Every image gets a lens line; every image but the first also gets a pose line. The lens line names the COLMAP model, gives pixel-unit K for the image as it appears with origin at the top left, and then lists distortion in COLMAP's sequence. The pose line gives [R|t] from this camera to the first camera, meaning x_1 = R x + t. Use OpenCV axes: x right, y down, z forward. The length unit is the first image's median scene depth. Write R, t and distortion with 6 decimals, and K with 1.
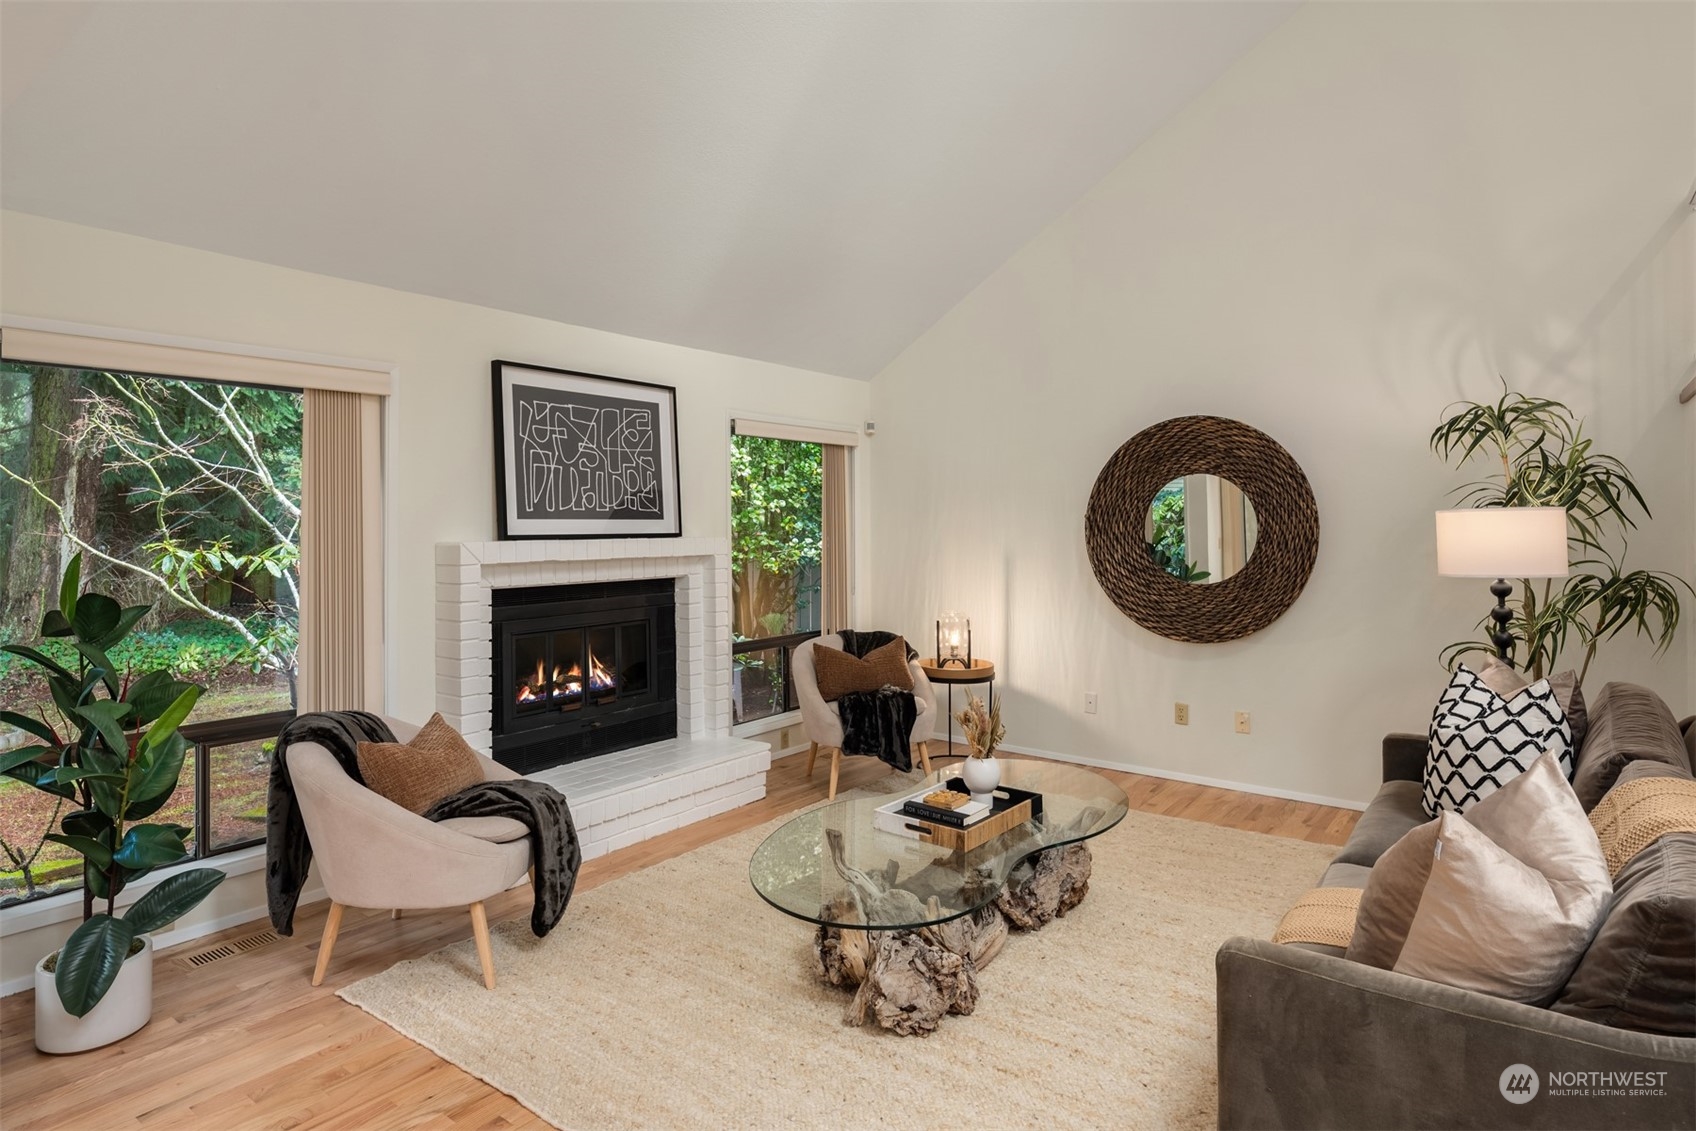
lens RADIAL K [[915.5, 0, 845.9], [0, 915.5, 507.2], [0, 0, 1]] dist [-0.002326, -0.001682]
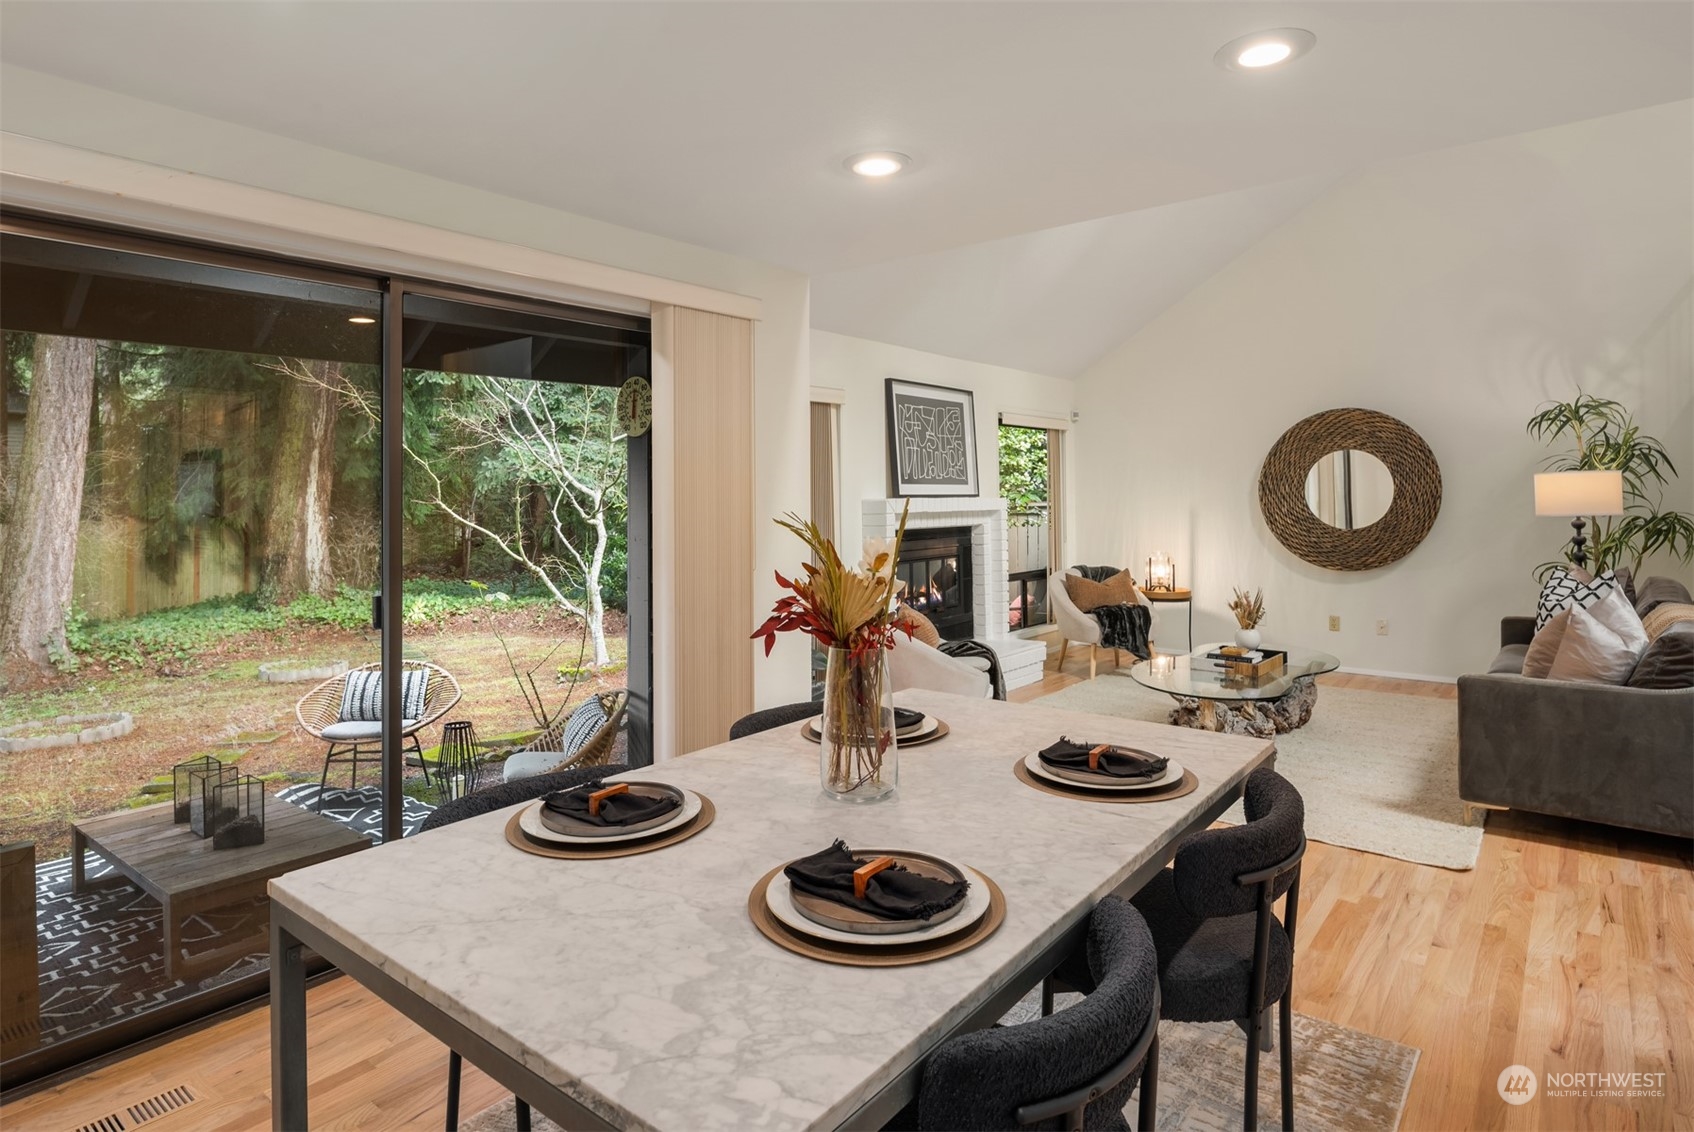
lens RADIAL K [[906.7, 0, 850.5], [0, 906.7, 491.7], [0, 0, 1]] dist [-0.002736, -0.001514]
pose [[0.999489, -0.006453, -0.031298, -0.381319], [0.006811, 0.999912, 0.011346, 0.007640], [0.031222, -0.011553, 0.999446, -0.464343]]
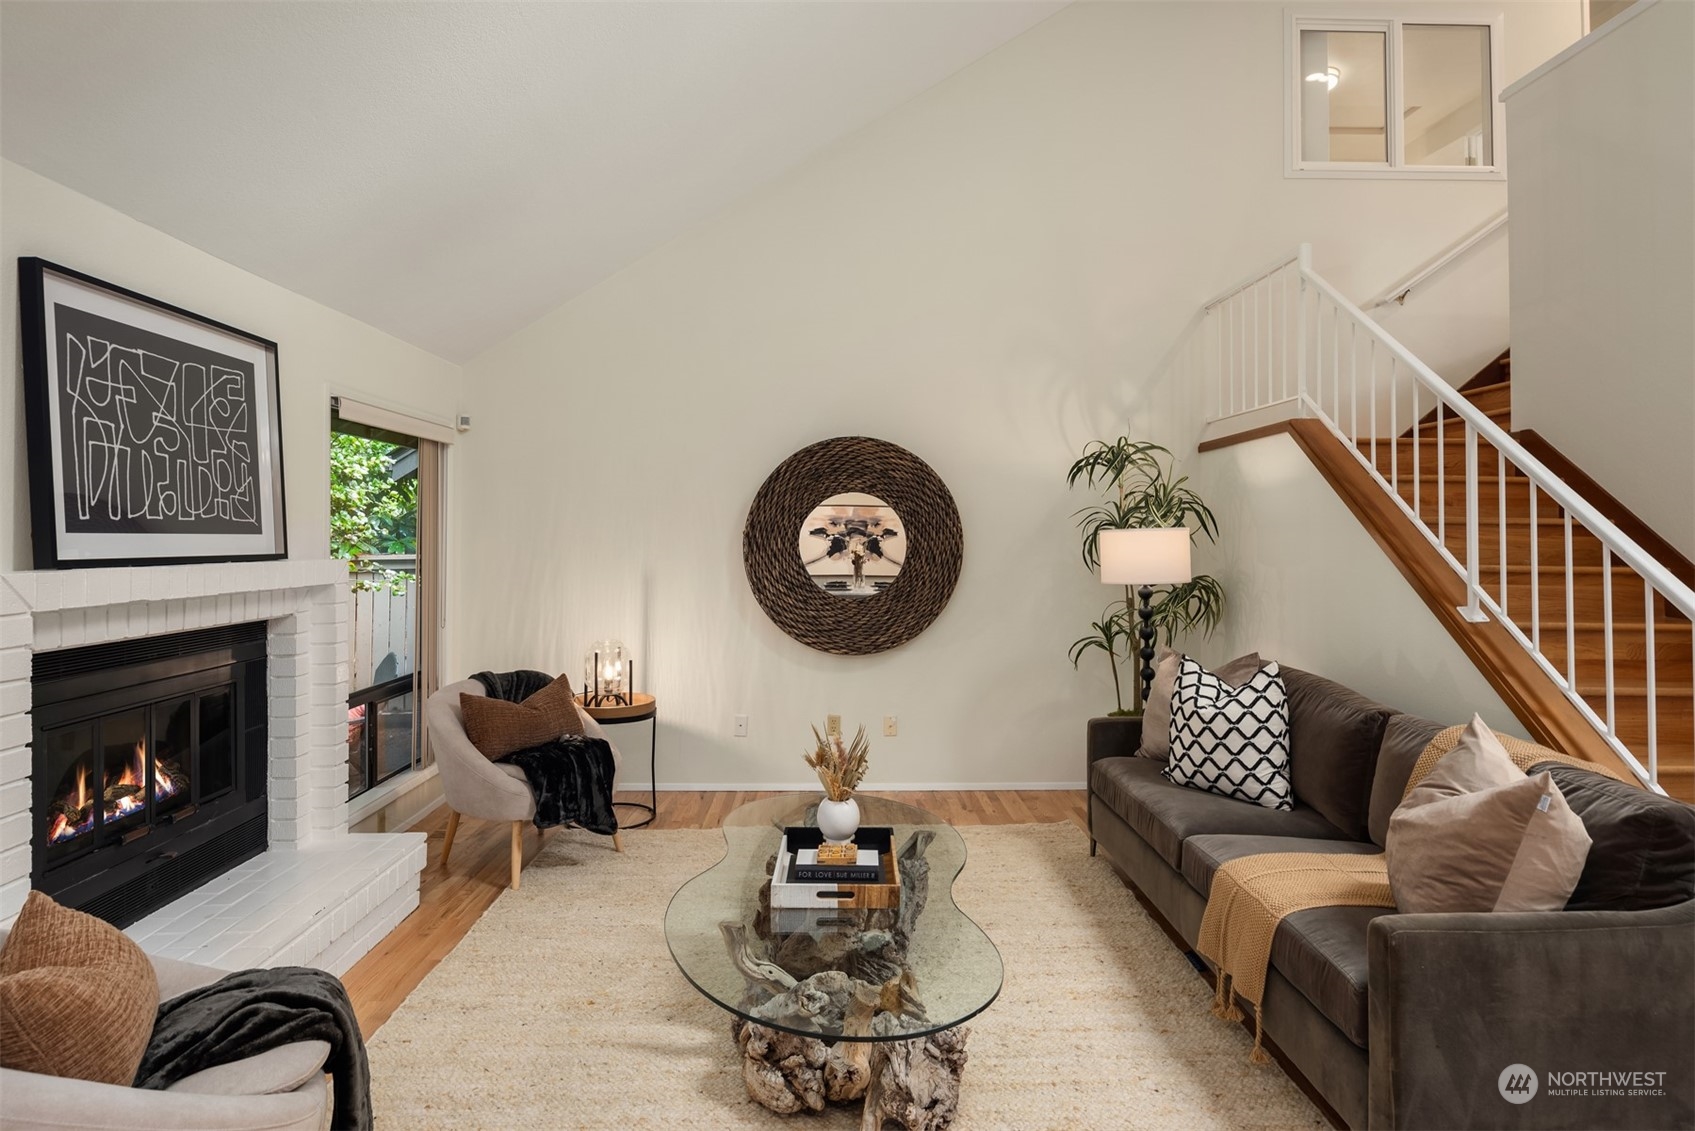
lens RADIAL K [[919.2, 0, 839.3], [0, 919.2, 515.1], [0, 0, 1]] dist [-0.001653, -0.000574]
pose [[0.786144, 0.016773, 0.617815, -0.320858], [-0.011847, 0.999857, -0.012070, 0.002646], [-0.617929, 0.002169, 0.786231, 0.219951]]
